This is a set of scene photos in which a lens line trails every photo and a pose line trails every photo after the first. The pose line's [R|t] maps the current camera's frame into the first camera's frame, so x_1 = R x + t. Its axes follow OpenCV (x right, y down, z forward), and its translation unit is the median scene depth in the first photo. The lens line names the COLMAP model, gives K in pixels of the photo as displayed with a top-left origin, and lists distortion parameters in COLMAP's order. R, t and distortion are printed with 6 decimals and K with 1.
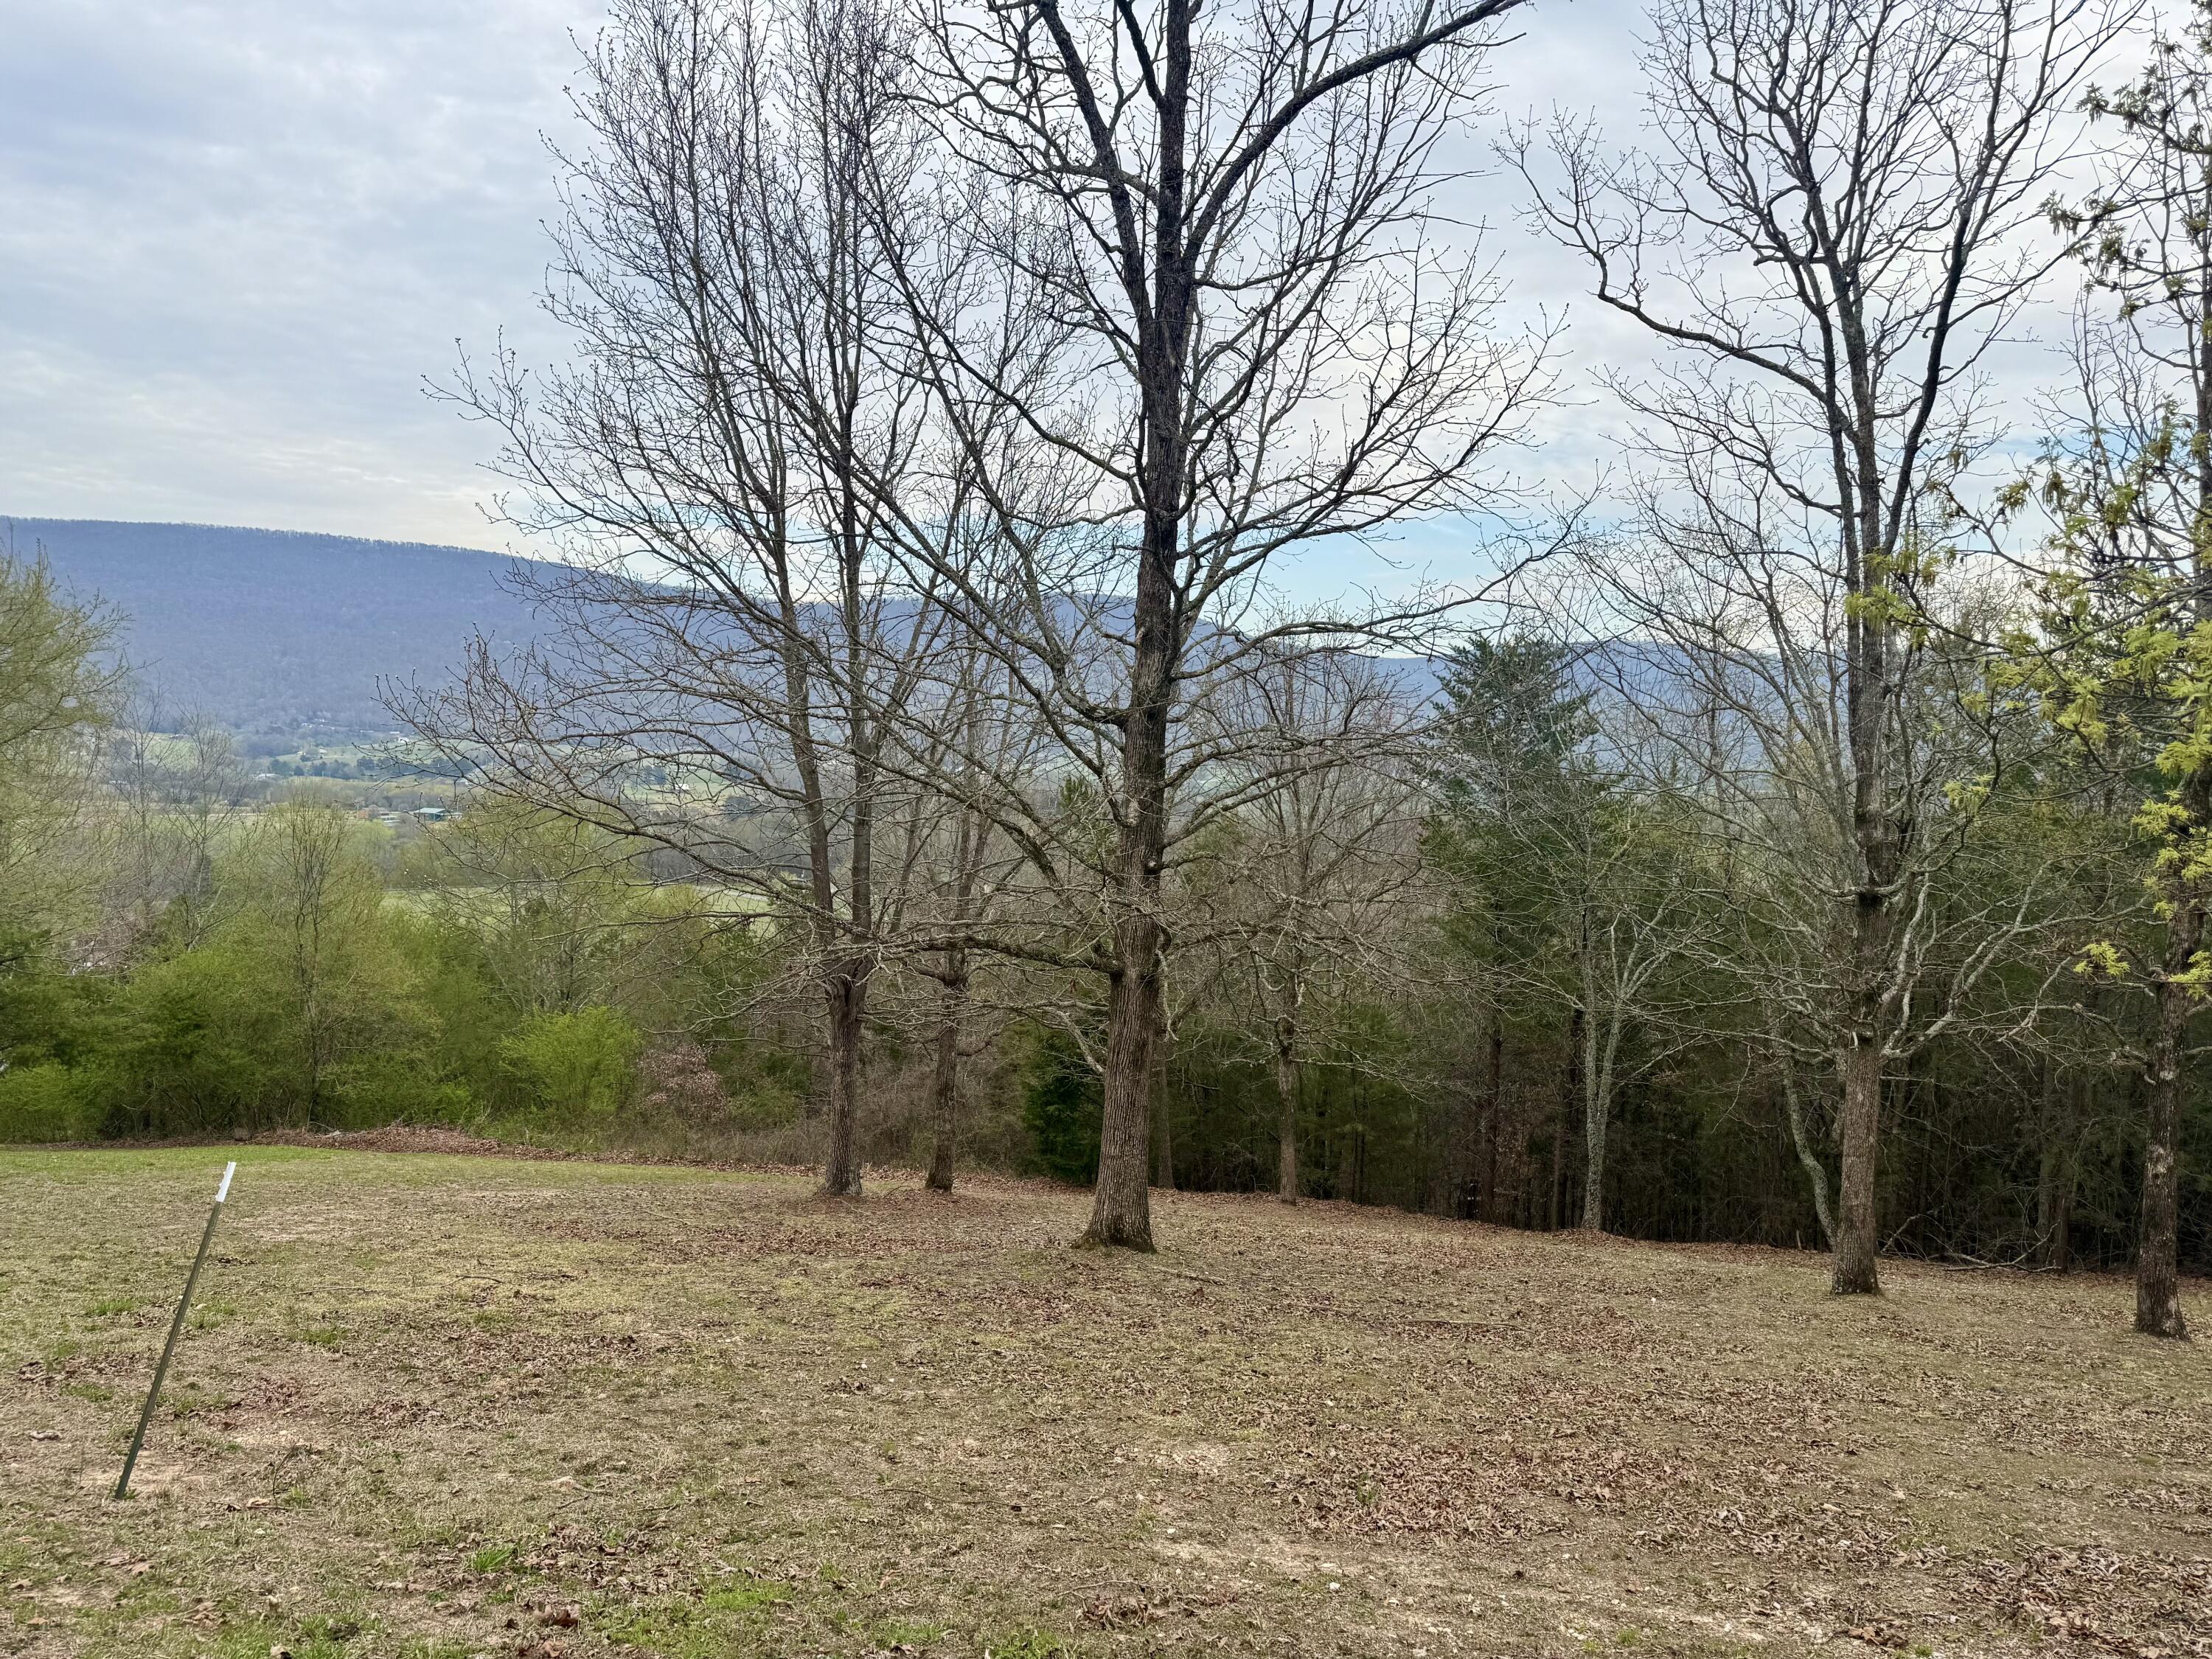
lens RADIAL K [[1561.8, 0, 1113.9], [0, 1561.8, 835.8], [0, 0, 1]] dist [0.004034, -0.004684]
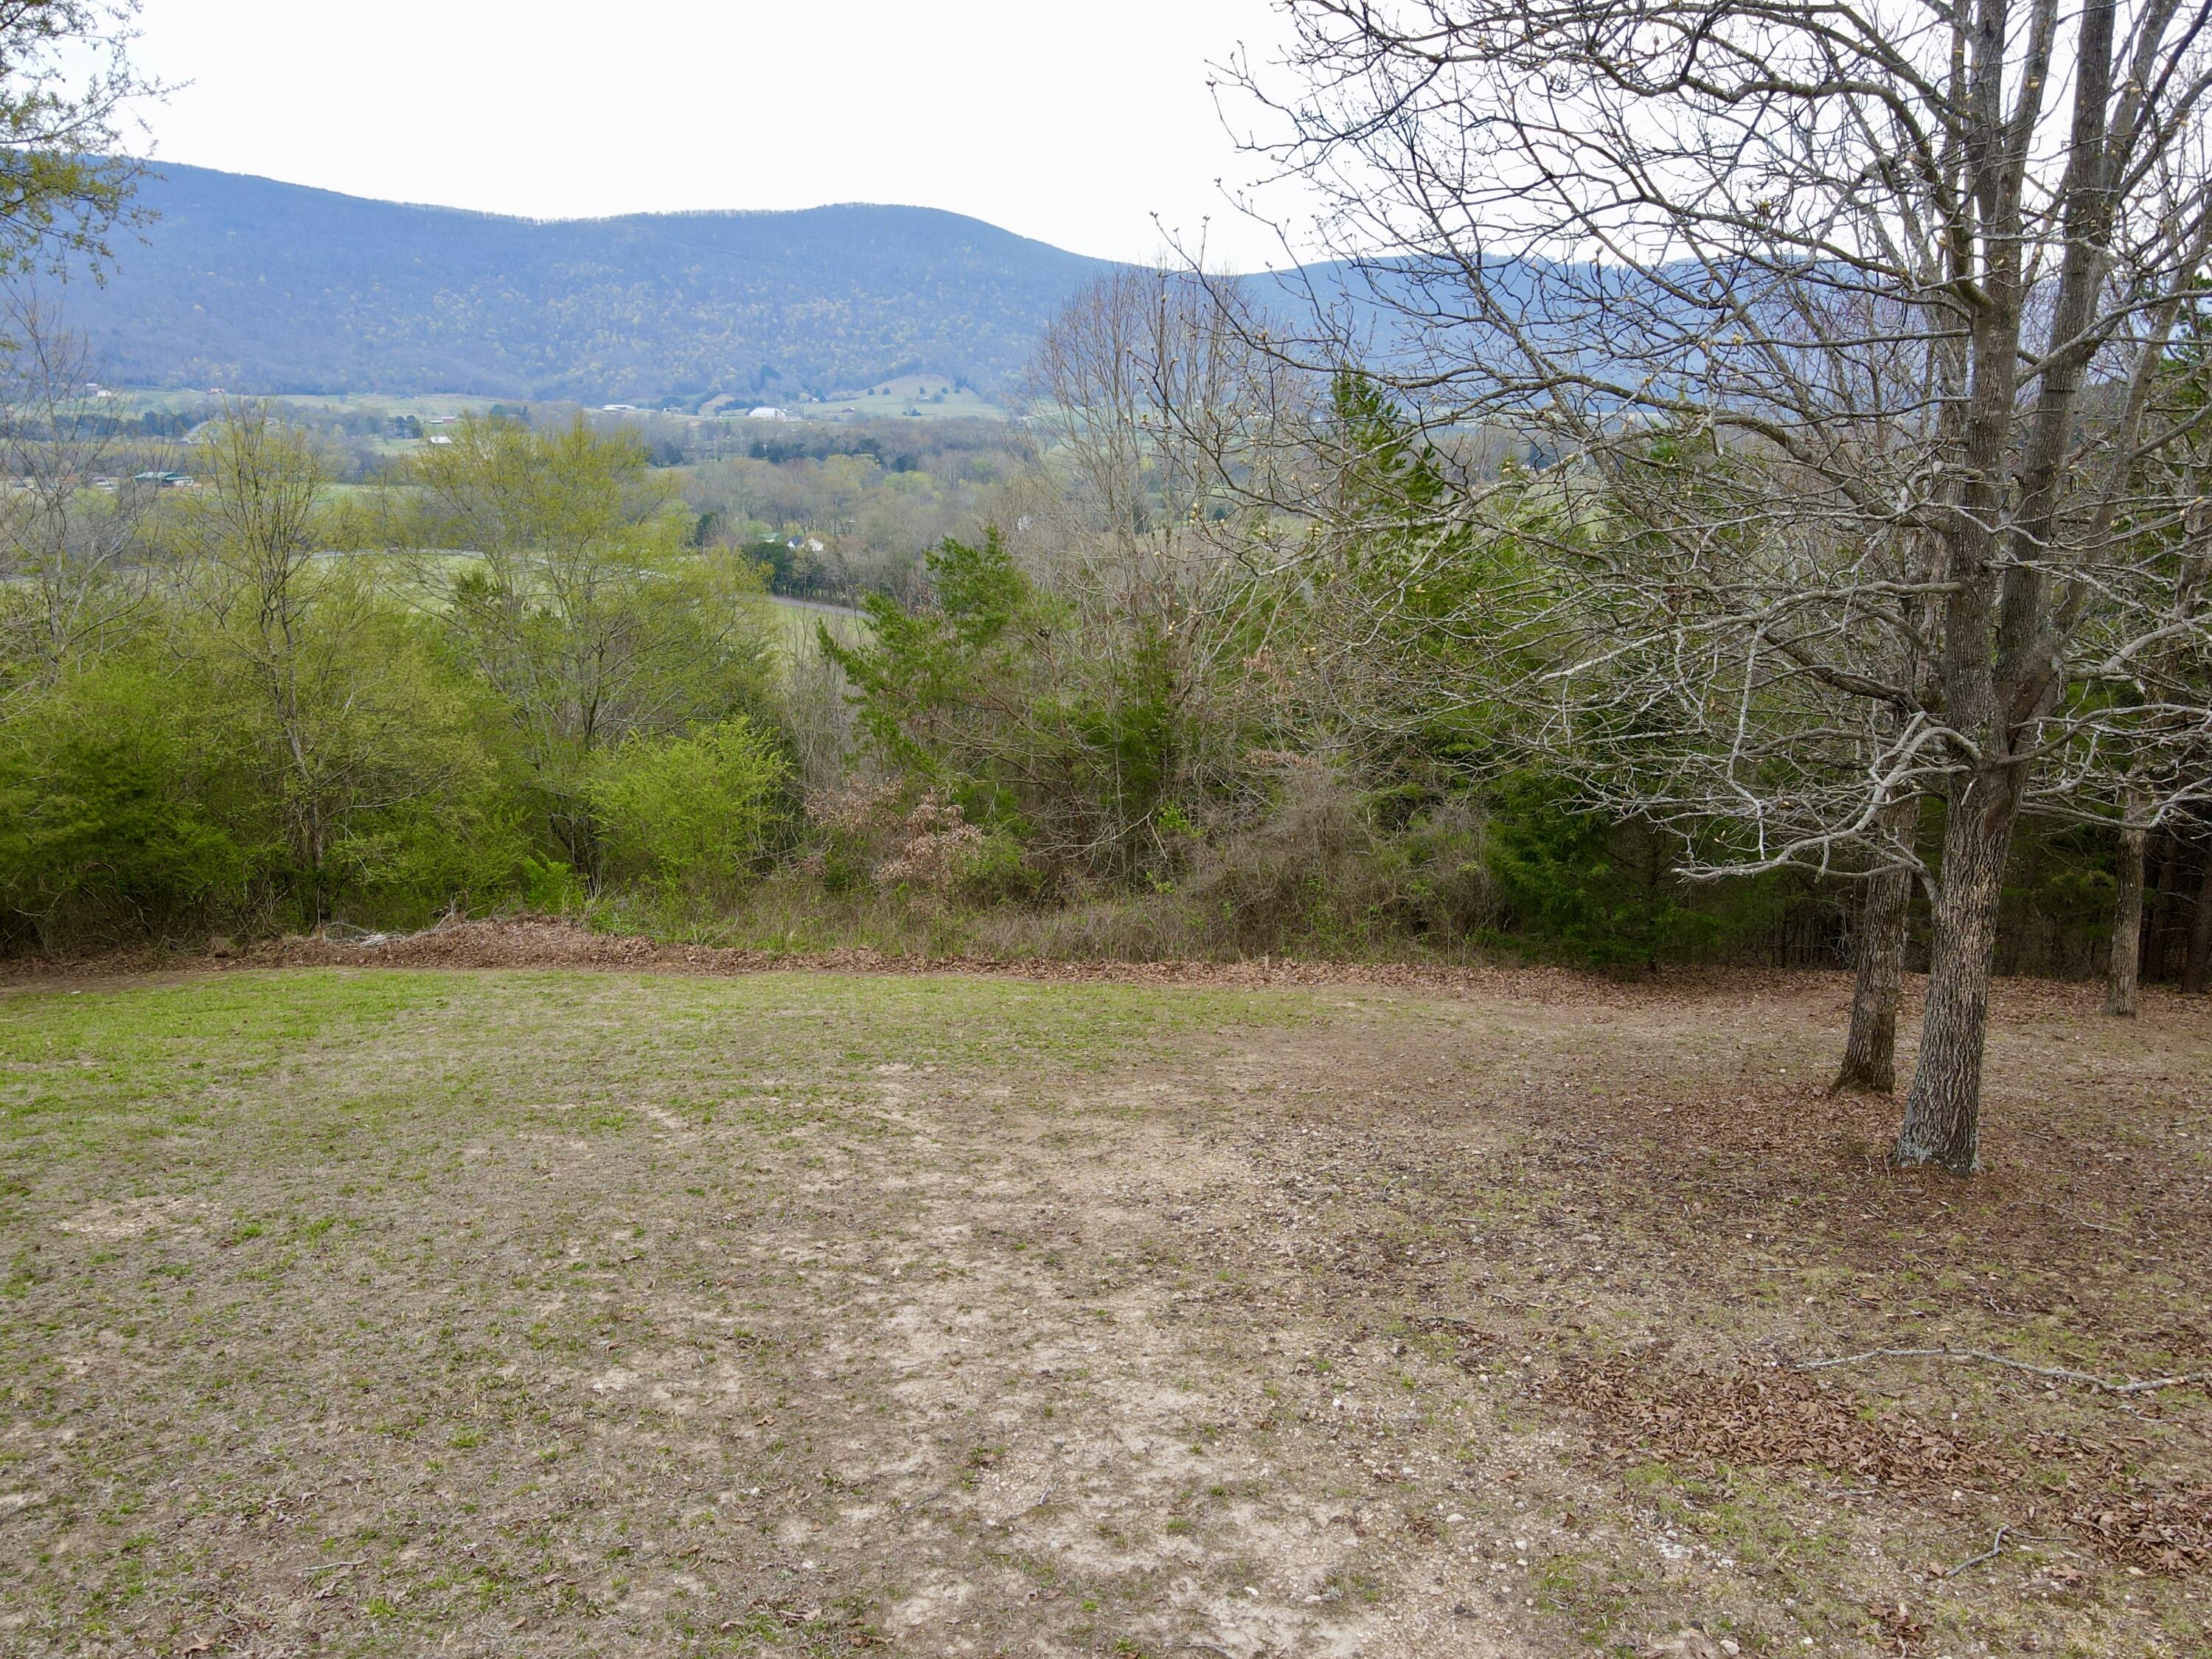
lens RADIAL K [[1624.4, 0, 1111.4], [0, 1624.4, 821.1], [0, 0, 1]] dist [0.001024, 0.026252]
pose [[0.993249, -0.052326, 0.103533, -0.223236], [0.029928, 0.977863, 0.207096, 0.006470], [-0.112077, -0.202600, 0.972827, 0.262386]]
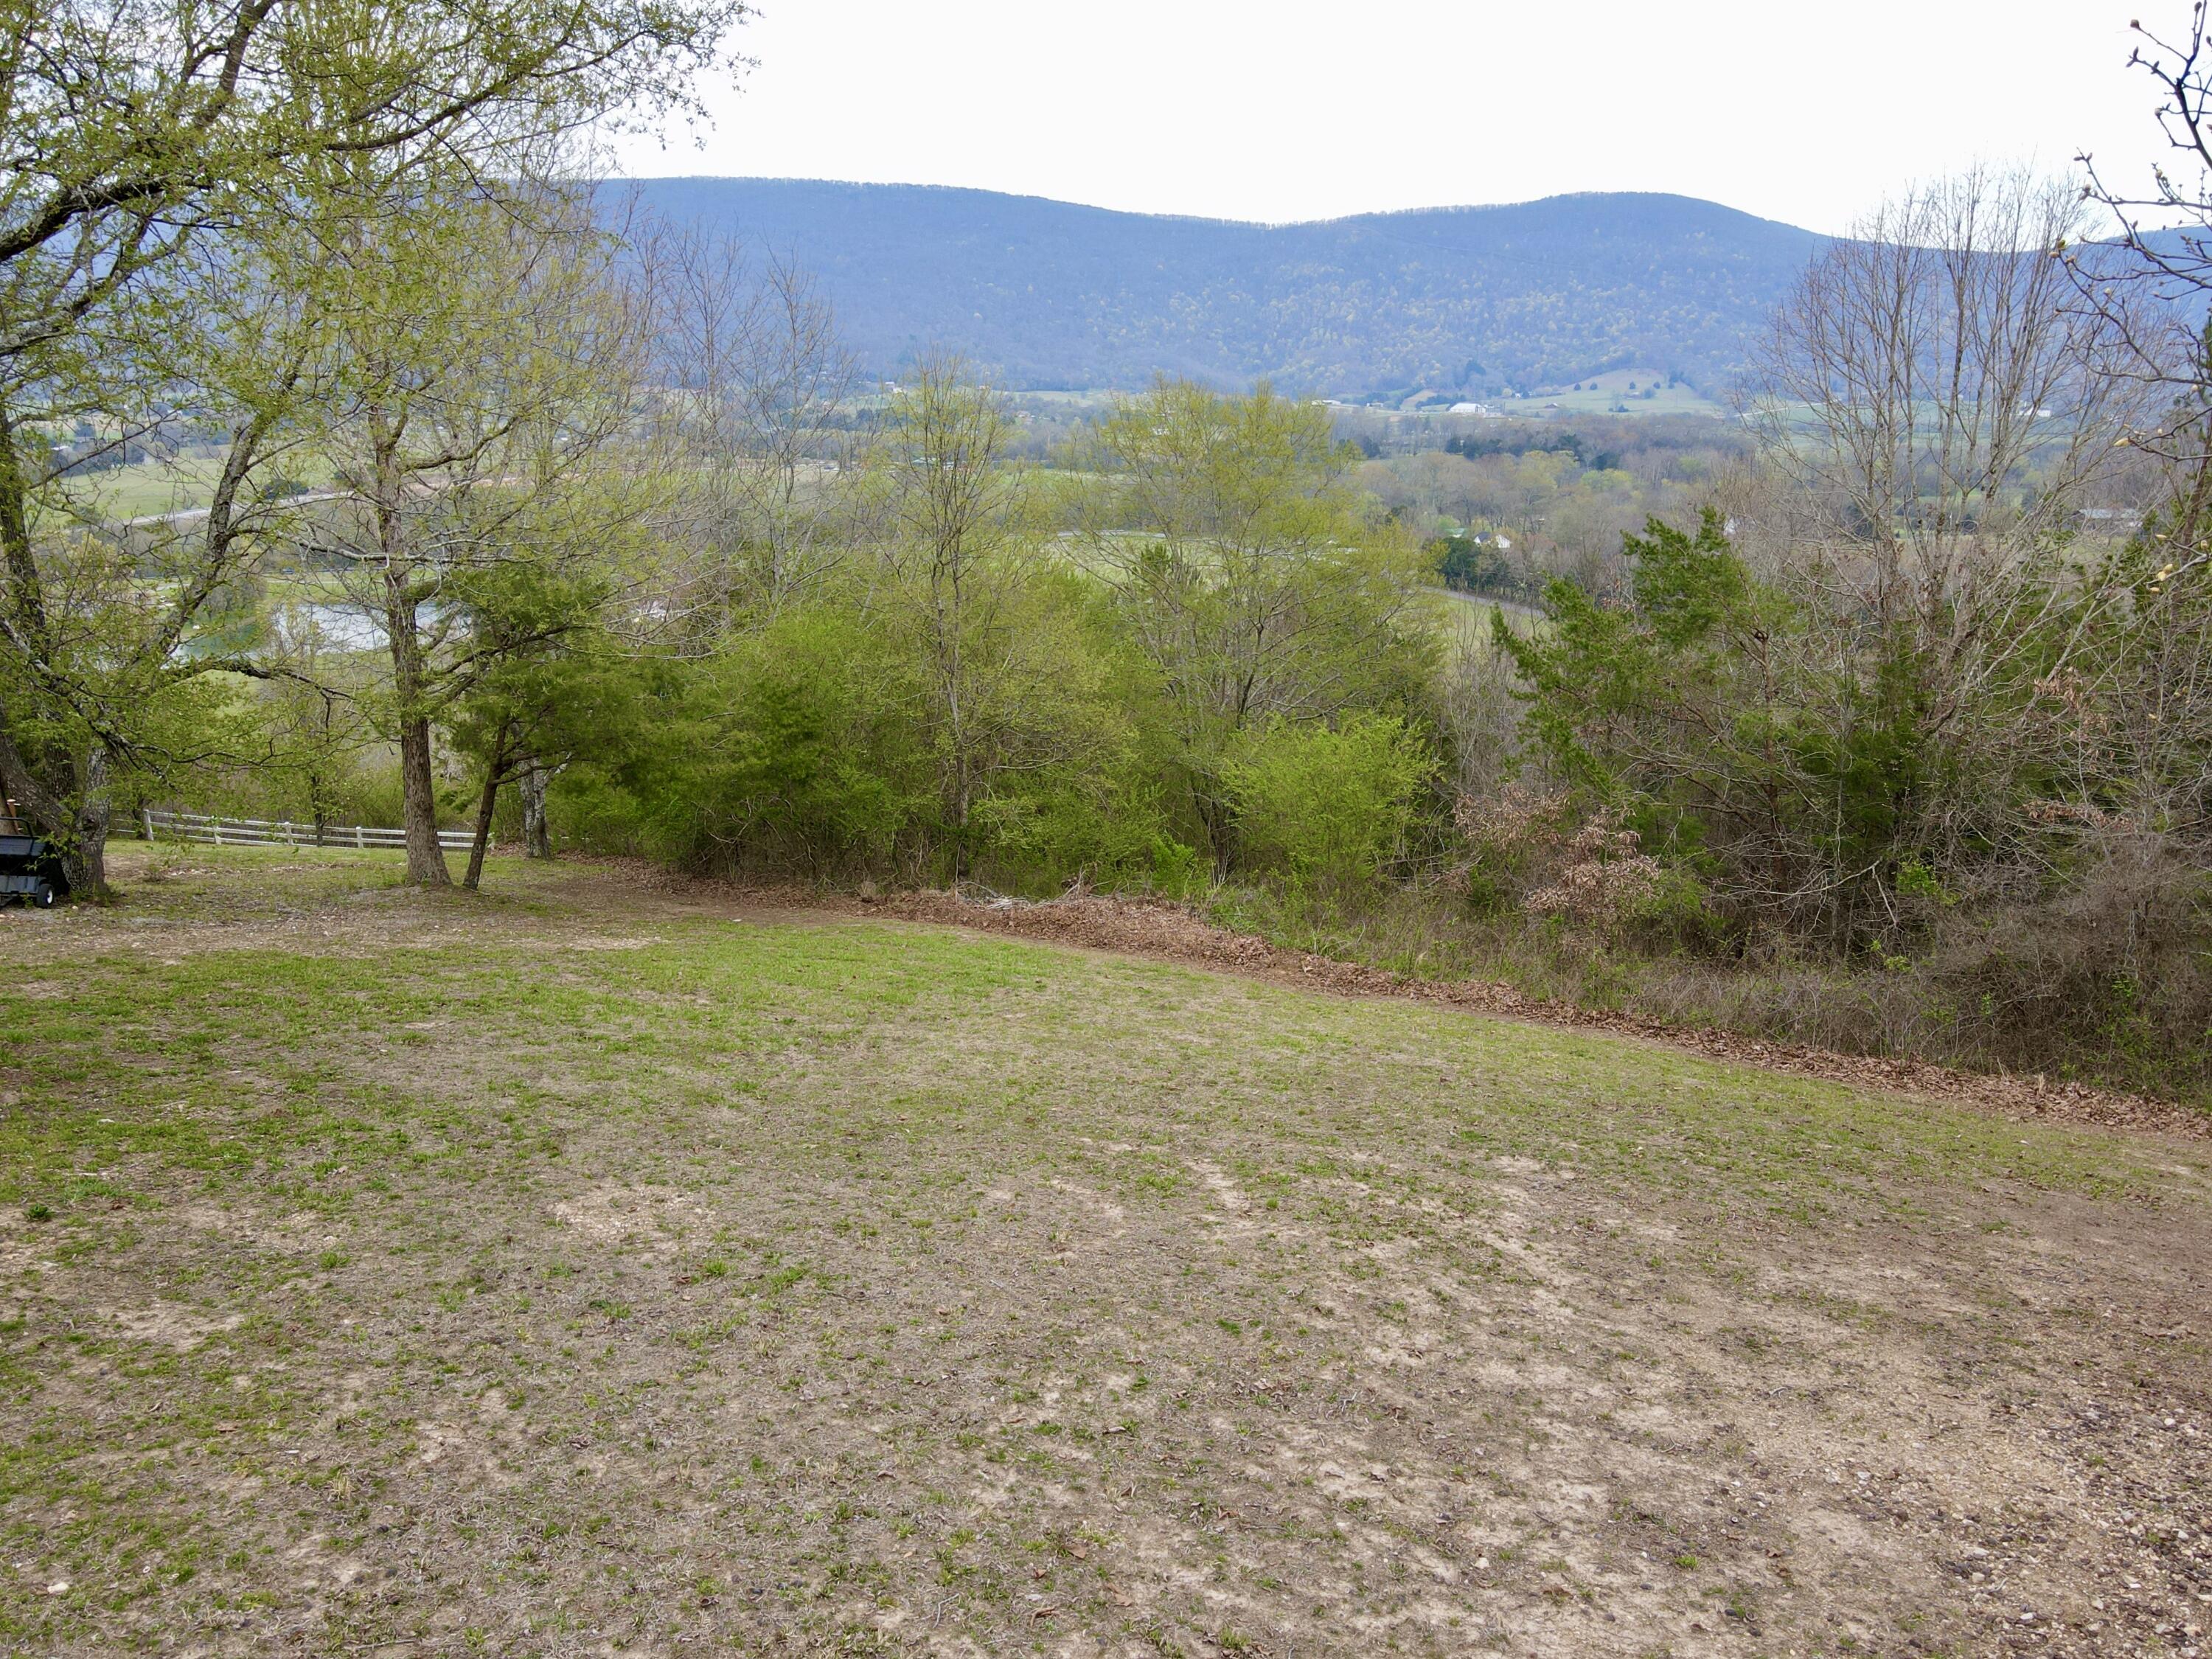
lens RADIAL K [[1624.4, 0, 1112.0], [0, 1624.4, 820.9], [0, 0, 1]] dist [0.001024, 0.026252]
pose [[0.955605, 0.052677, -0.289902, -0.225638], [0.007207, 0.979416, 0.201723, 0.017402], [0.294561, -0.194857, 0.935556, 0.334304]]
